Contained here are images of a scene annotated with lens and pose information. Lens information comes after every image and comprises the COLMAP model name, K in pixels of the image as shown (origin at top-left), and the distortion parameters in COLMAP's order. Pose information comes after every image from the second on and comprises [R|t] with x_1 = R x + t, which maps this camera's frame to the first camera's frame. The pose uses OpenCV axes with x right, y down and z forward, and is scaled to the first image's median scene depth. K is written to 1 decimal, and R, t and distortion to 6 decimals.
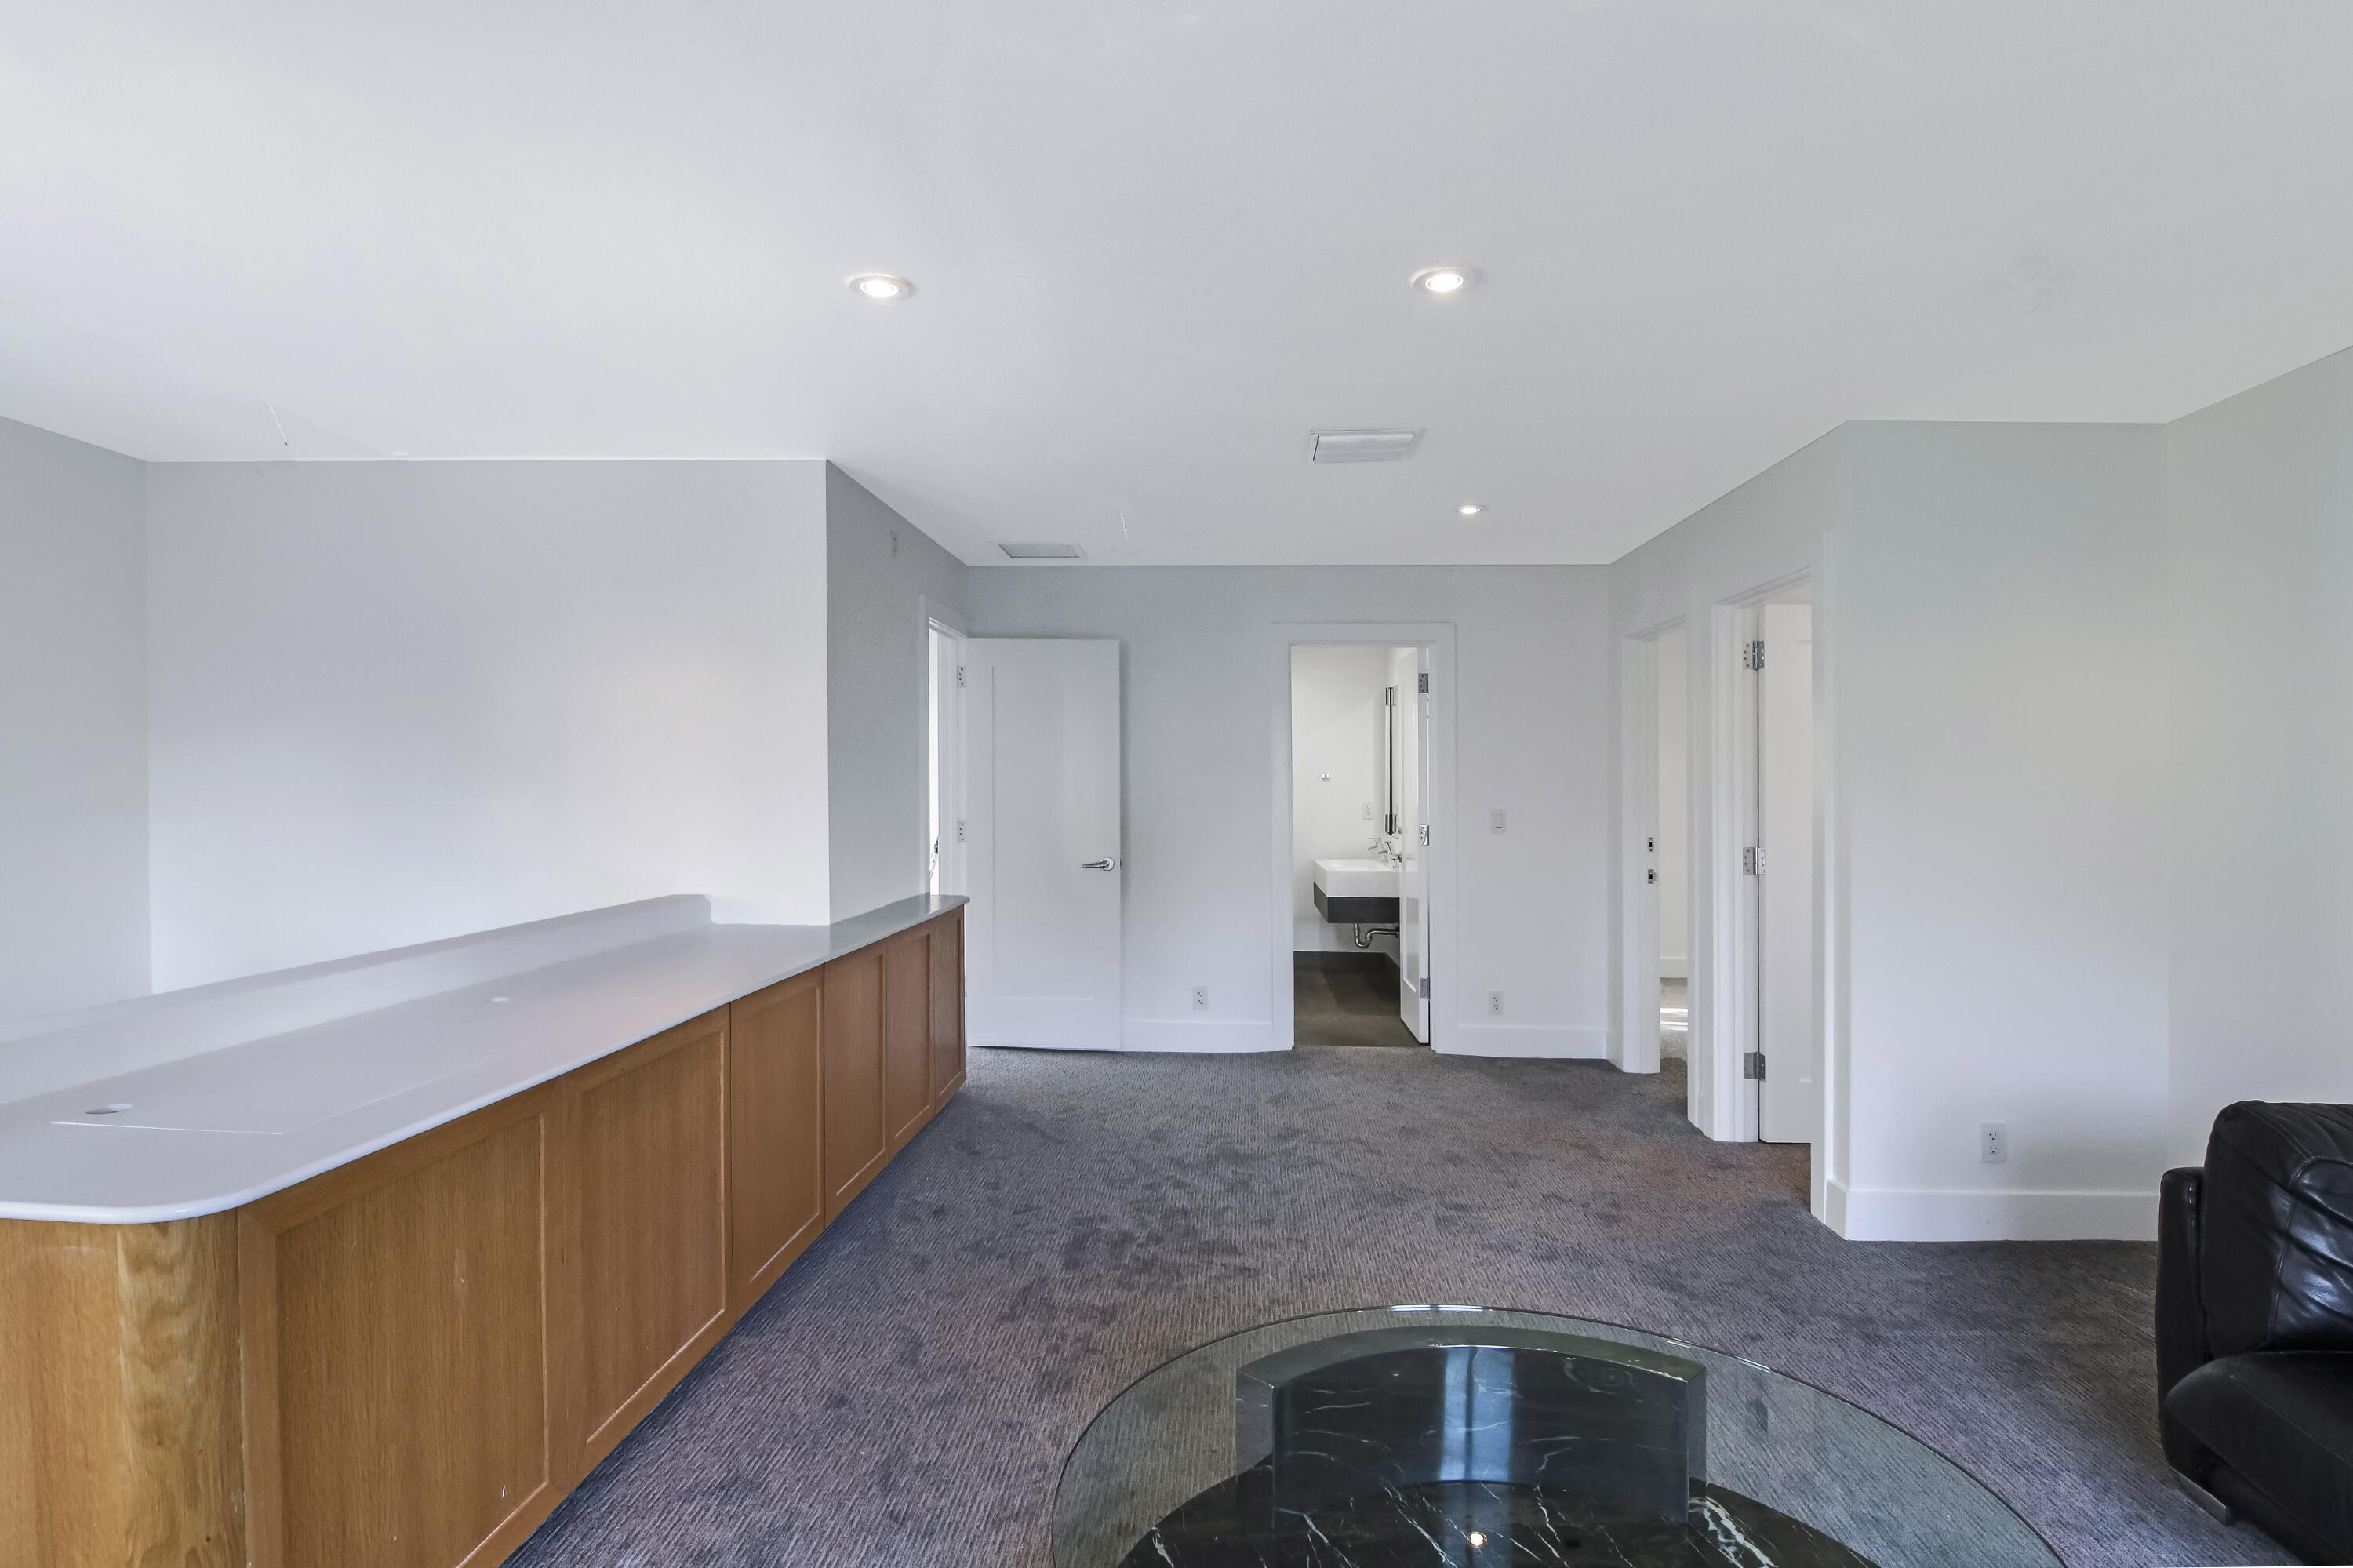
lens RADIAL K [[1224.6, 0, 1185.9], [0, 1224.6, 789.4], [0, 0, 1]] dist [0.000520, -0.011727]
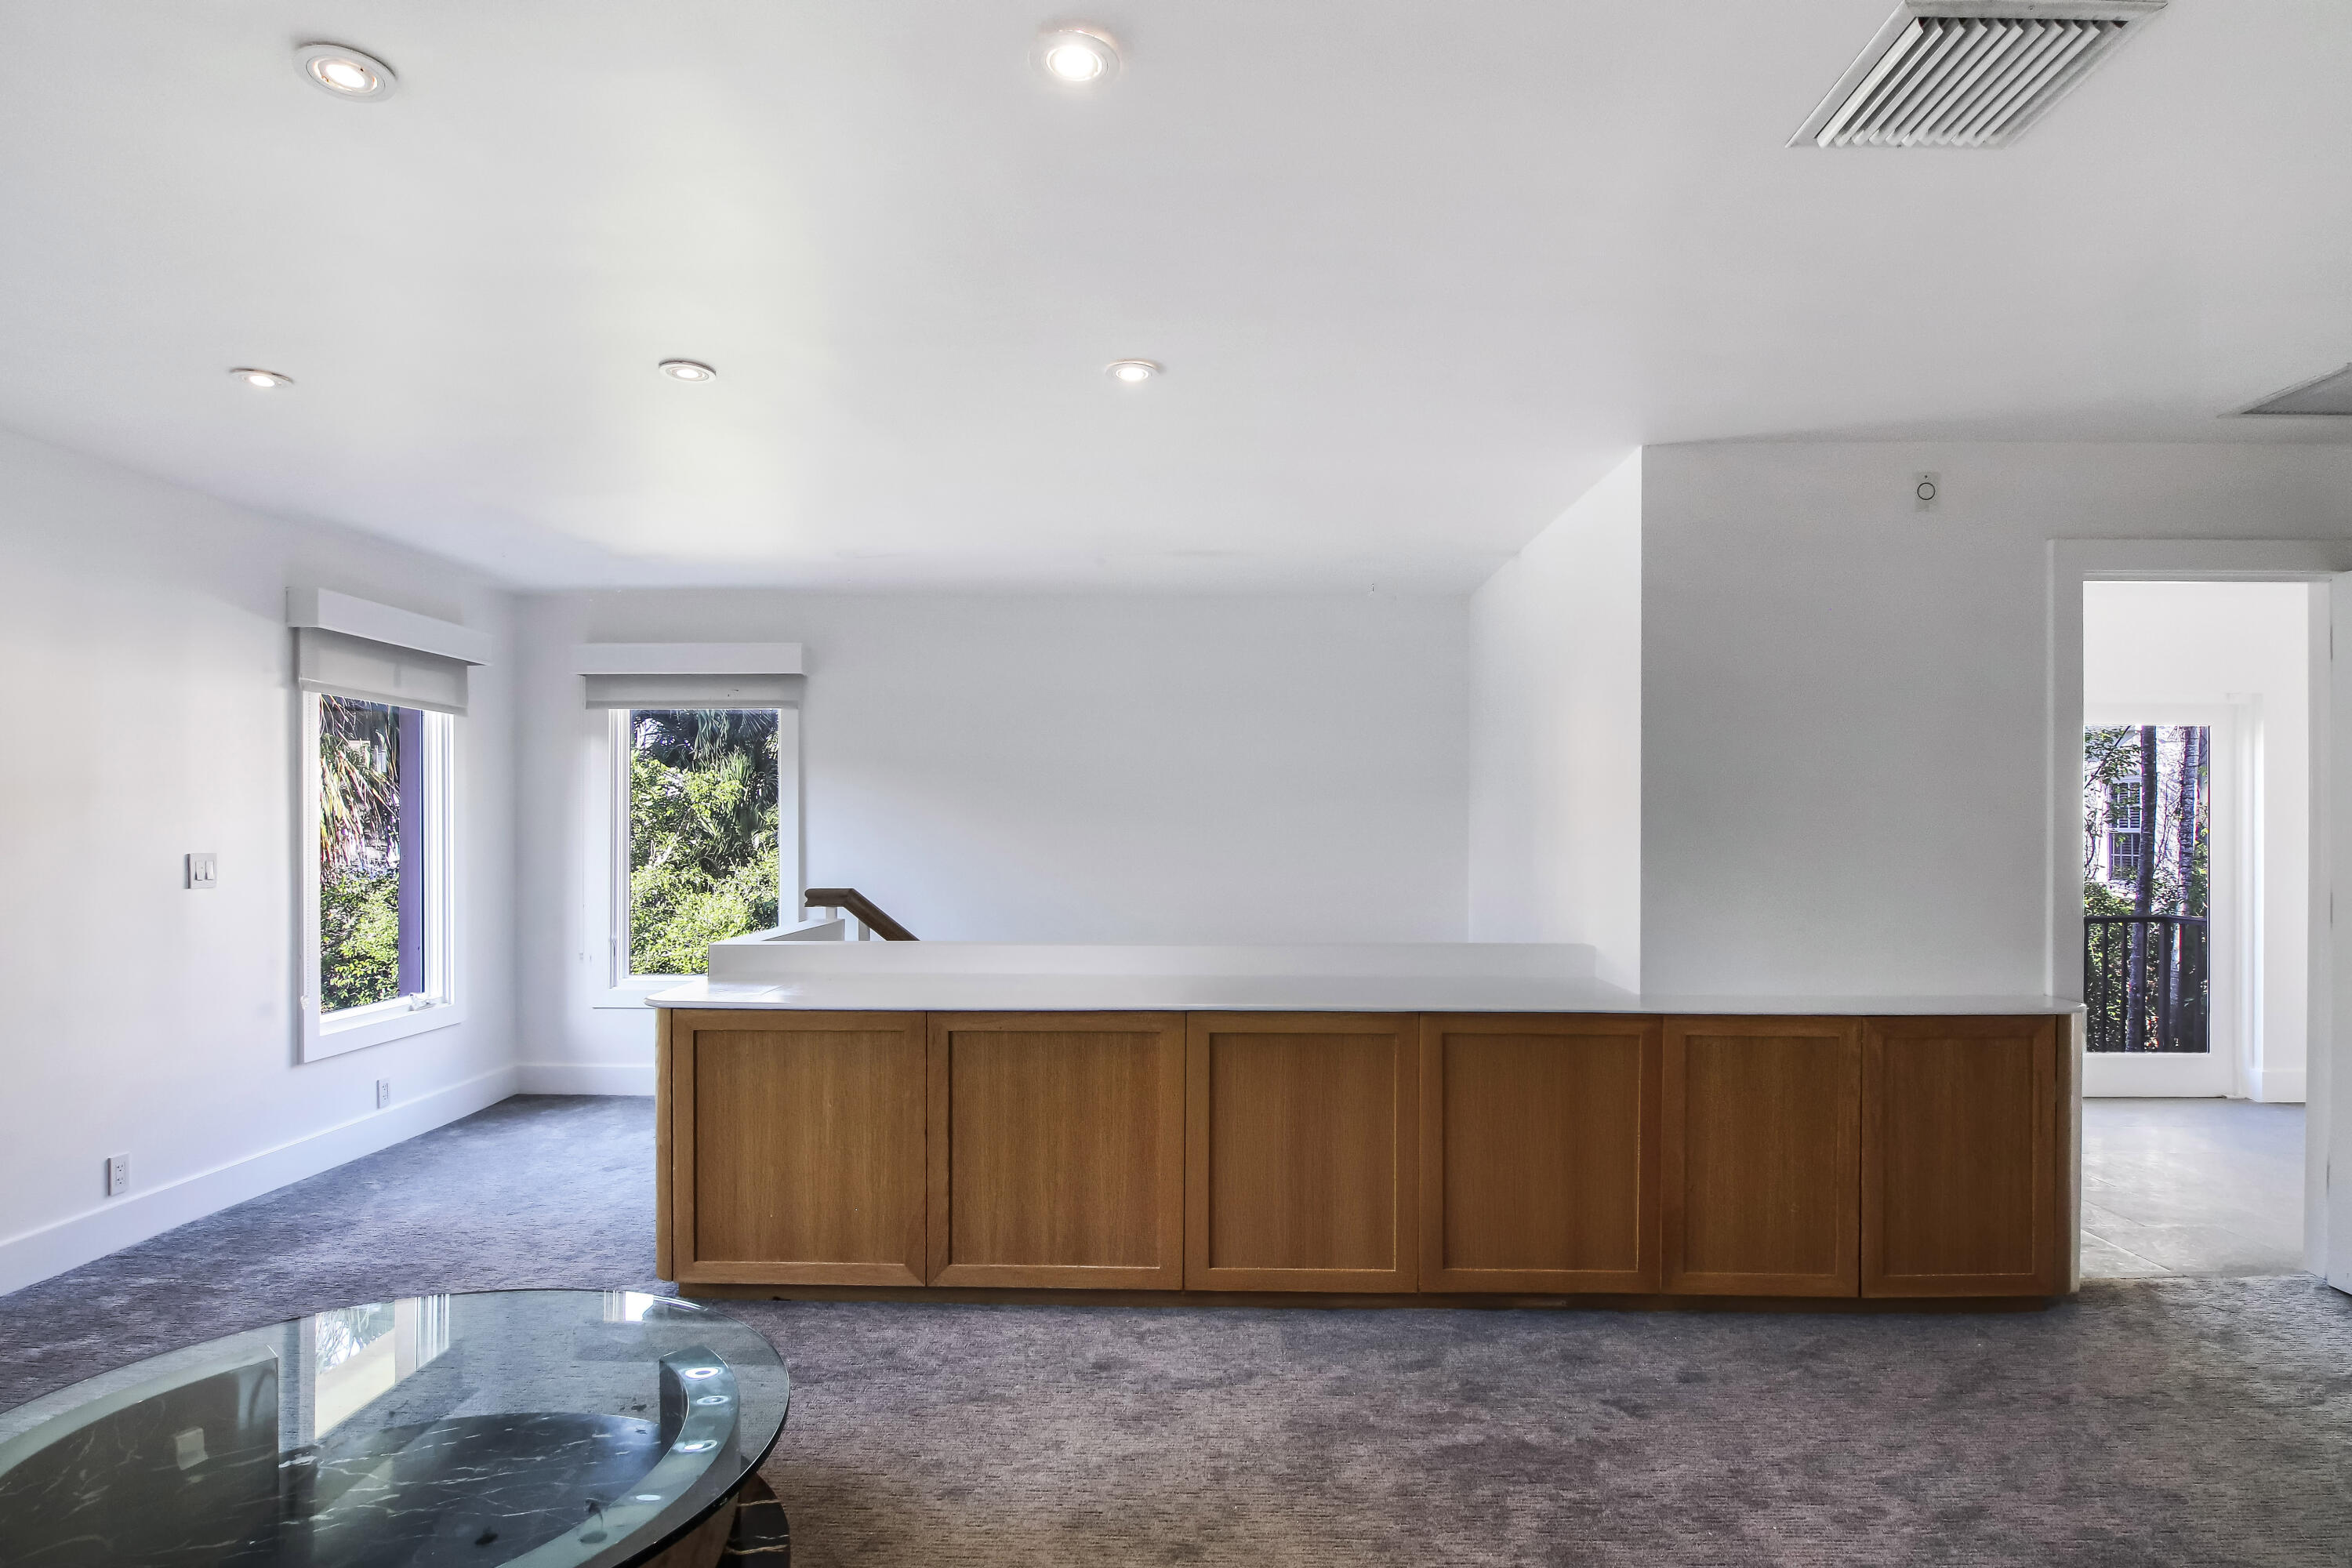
lens RADIAL K [[1257.2, 0, 1170.6], [0, 1257.2, 823.4], [0, 0, 1]] dist [-0.018148, -0.000610]
pose [[0.037030, 0.002595, -0.999311, 0.627582], [-0.006165, 0.999978, 0.002368, -0.004998], [0.999295, 0.006073, 0.037045, 0.729036]]
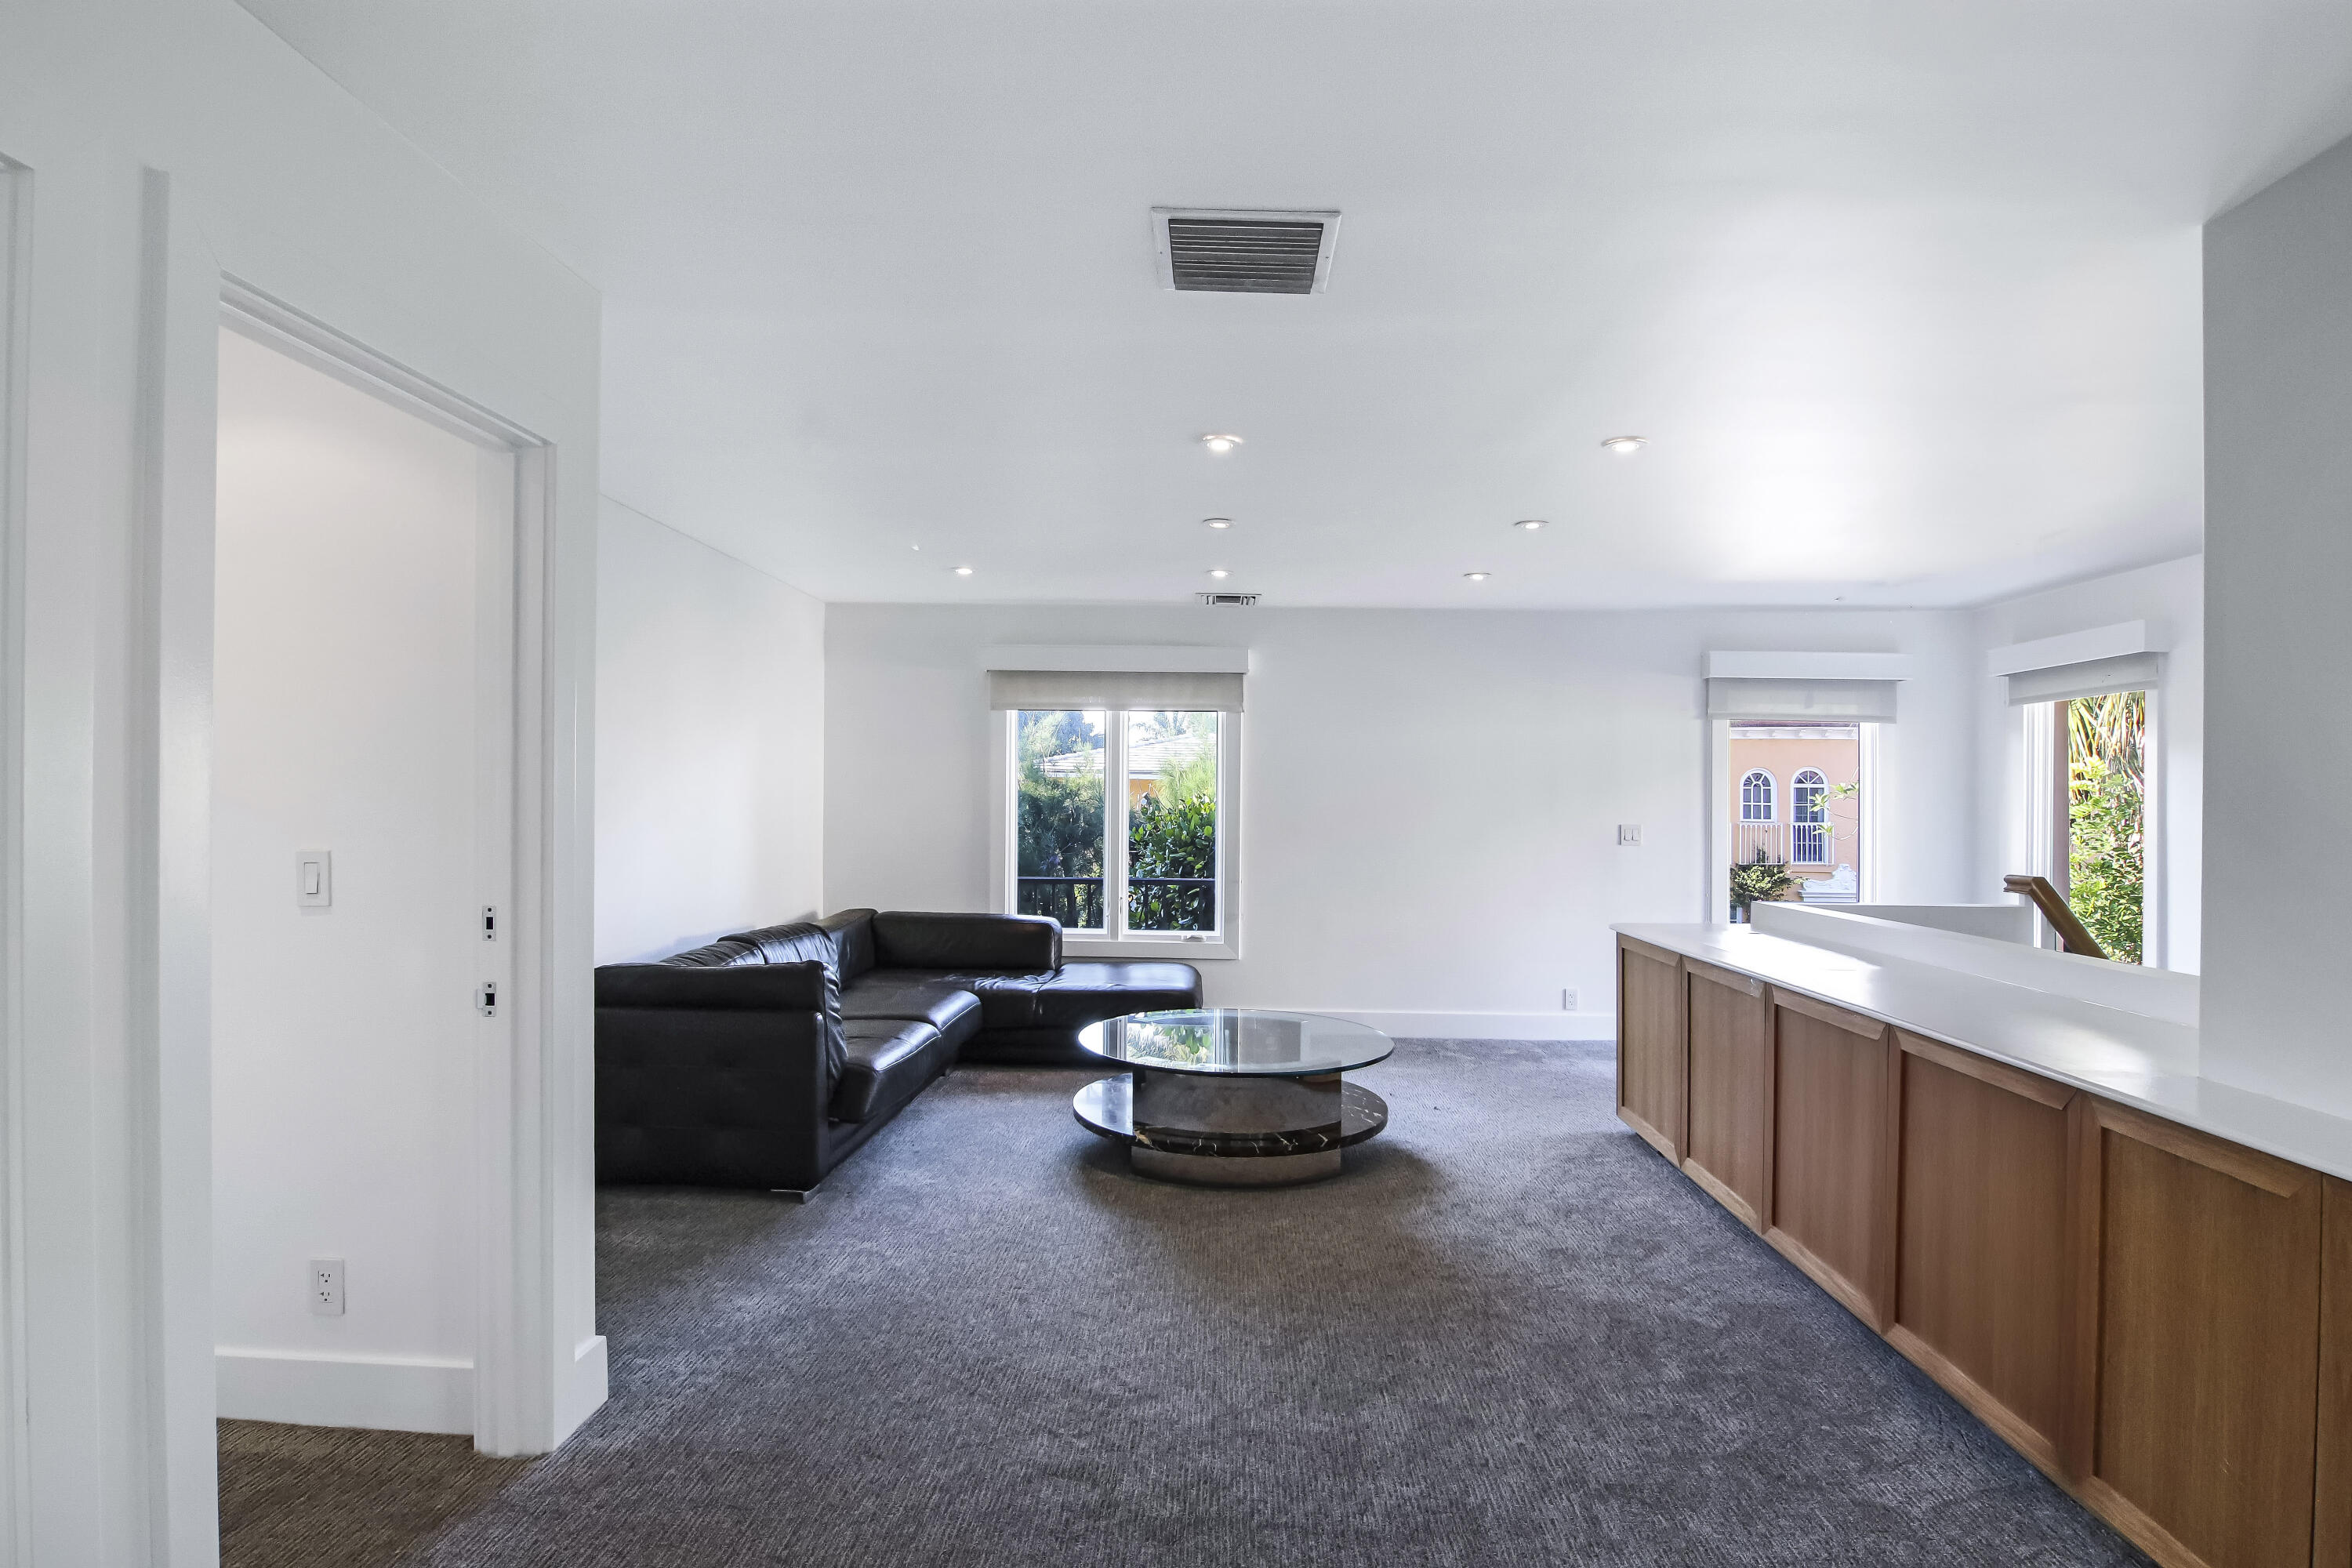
lens RADIAL K [[1213.6, 0, 1180.6], [0, 1213.6, 803.5], [0, 0, 1]] dist [0.000212, -0.010718]
pose [[-0.999680, -0.007562, -0.024160, 0.198365], [-0.007739, 0.999944, 0.007232, -0.009520], [0.024104, 0.007416, -0.999682, 1.718627]]
